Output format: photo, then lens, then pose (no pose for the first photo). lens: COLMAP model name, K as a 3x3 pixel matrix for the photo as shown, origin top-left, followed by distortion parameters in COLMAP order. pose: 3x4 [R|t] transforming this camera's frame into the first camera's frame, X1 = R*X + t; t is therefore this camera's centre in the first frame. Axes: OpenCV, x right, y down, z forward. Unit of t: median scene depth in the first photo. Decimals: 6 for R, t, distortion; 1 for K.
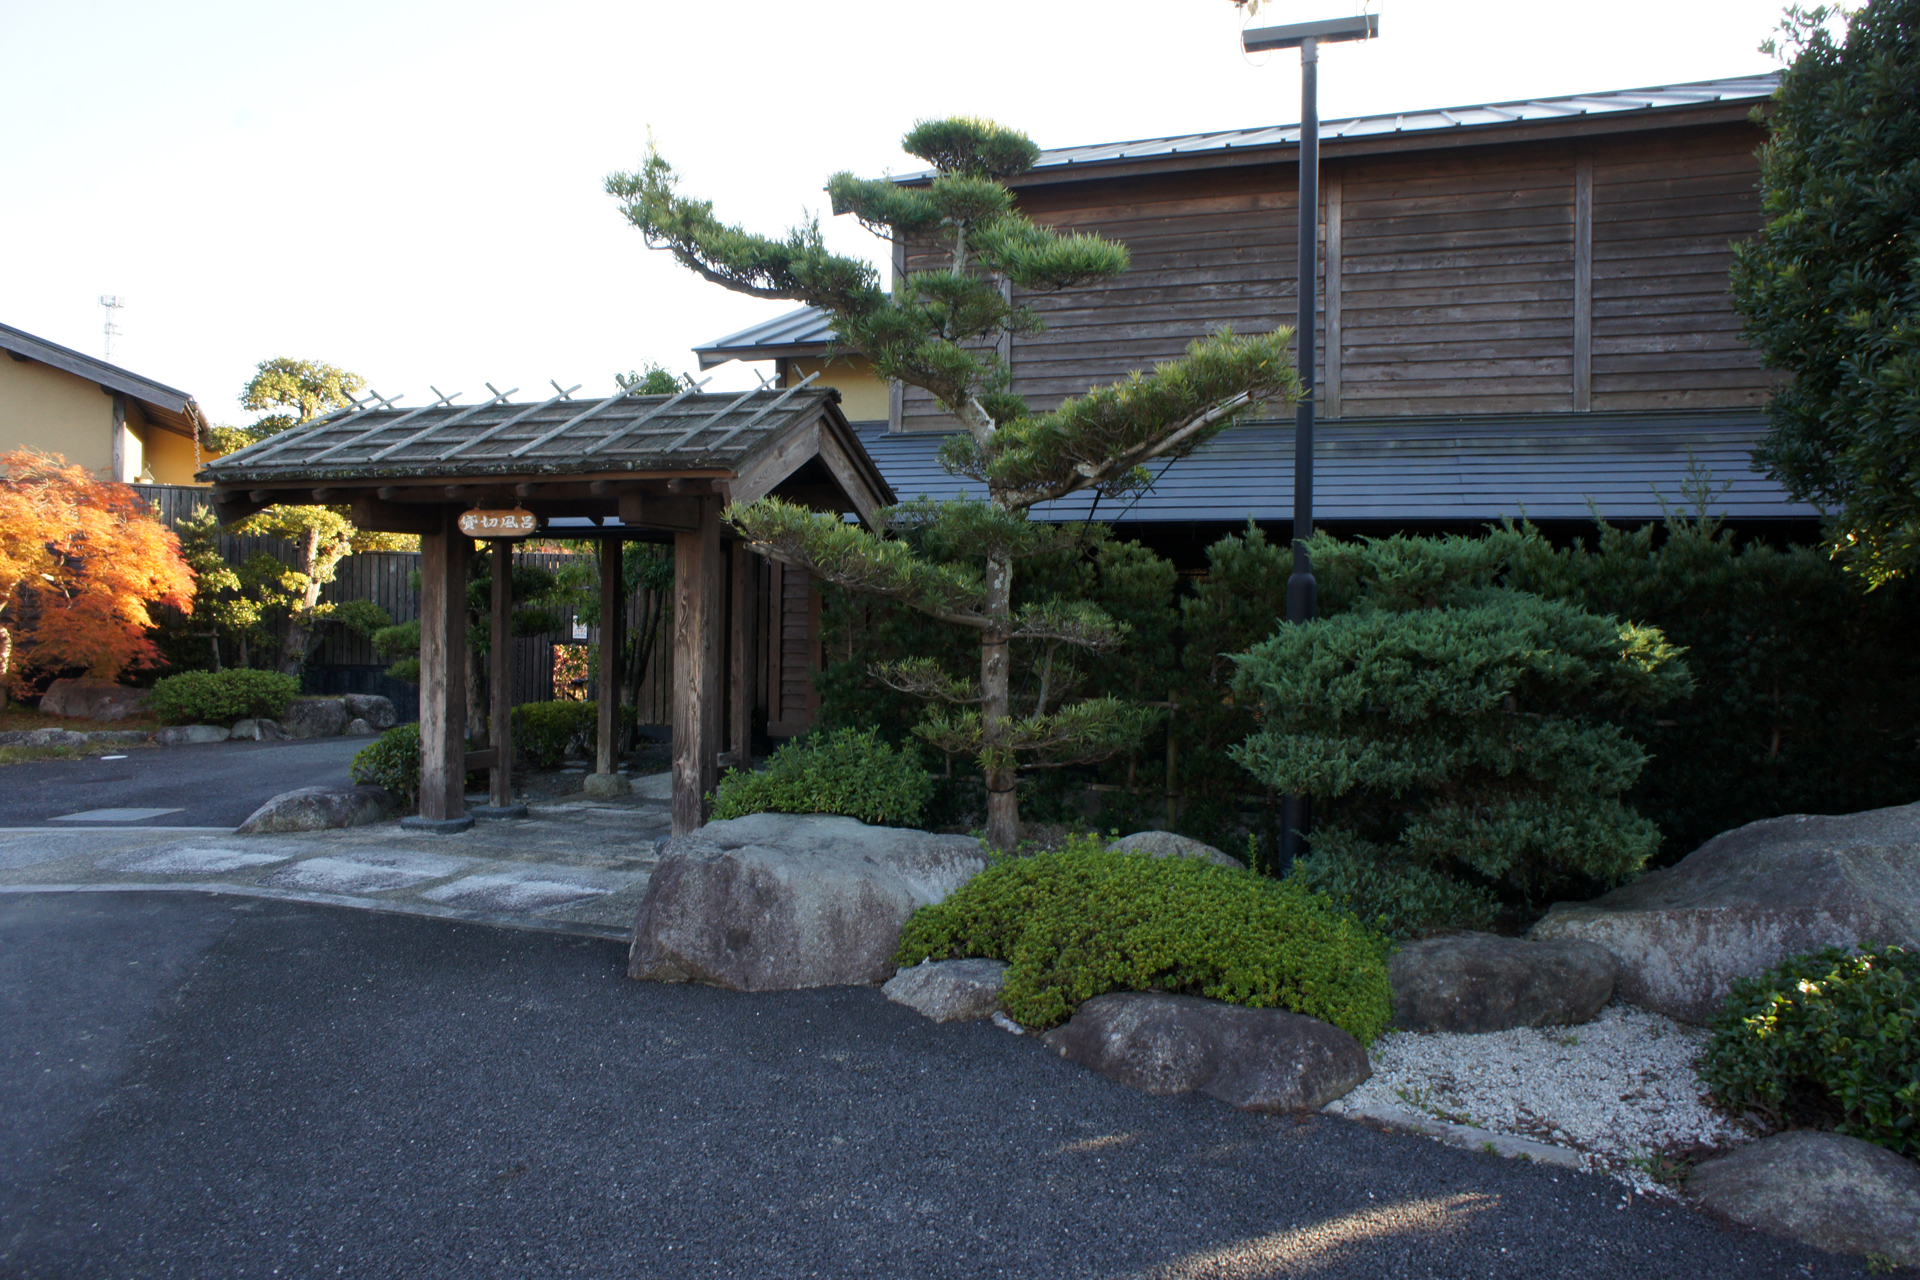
lens RADIAL K [[1304.3, 0, 999.2], [0, 1304.3, 635.2], [0, 0, 1]] dist [-0.058746, 0.088265]
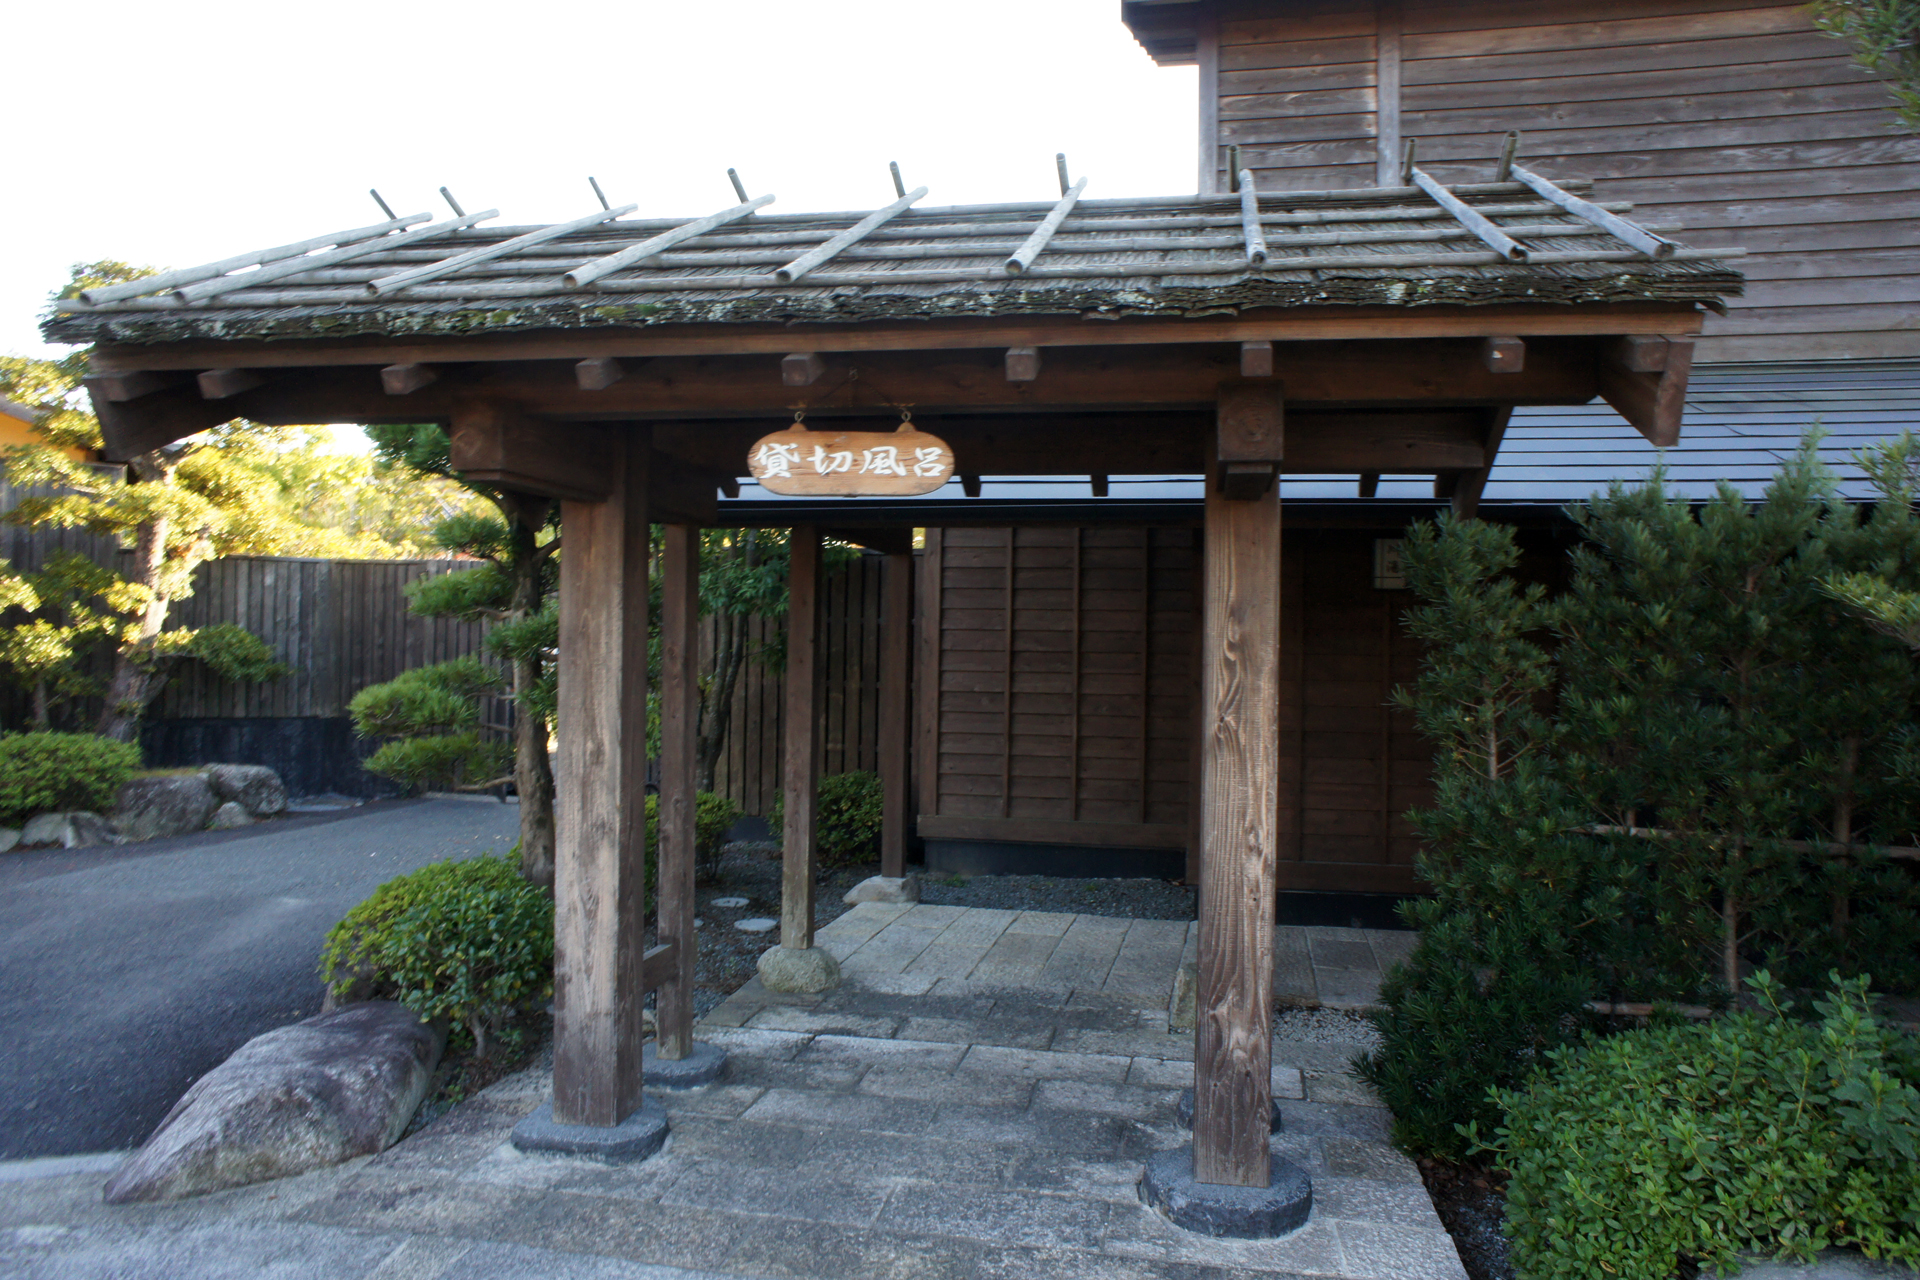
lens RADIAL K [[1304.3, 0, 999.2], [0, 1304.3, 635.2], [0, 0, 1]] dist [-0.058746, 0.088265]
pose [[0.991146, 0.004006, 0.132720, -0.199654], [-0.001879, 0.999868, -0.016153, -0.013002], [-0.132767, 0.015760, 0.991022, 0.296167]]
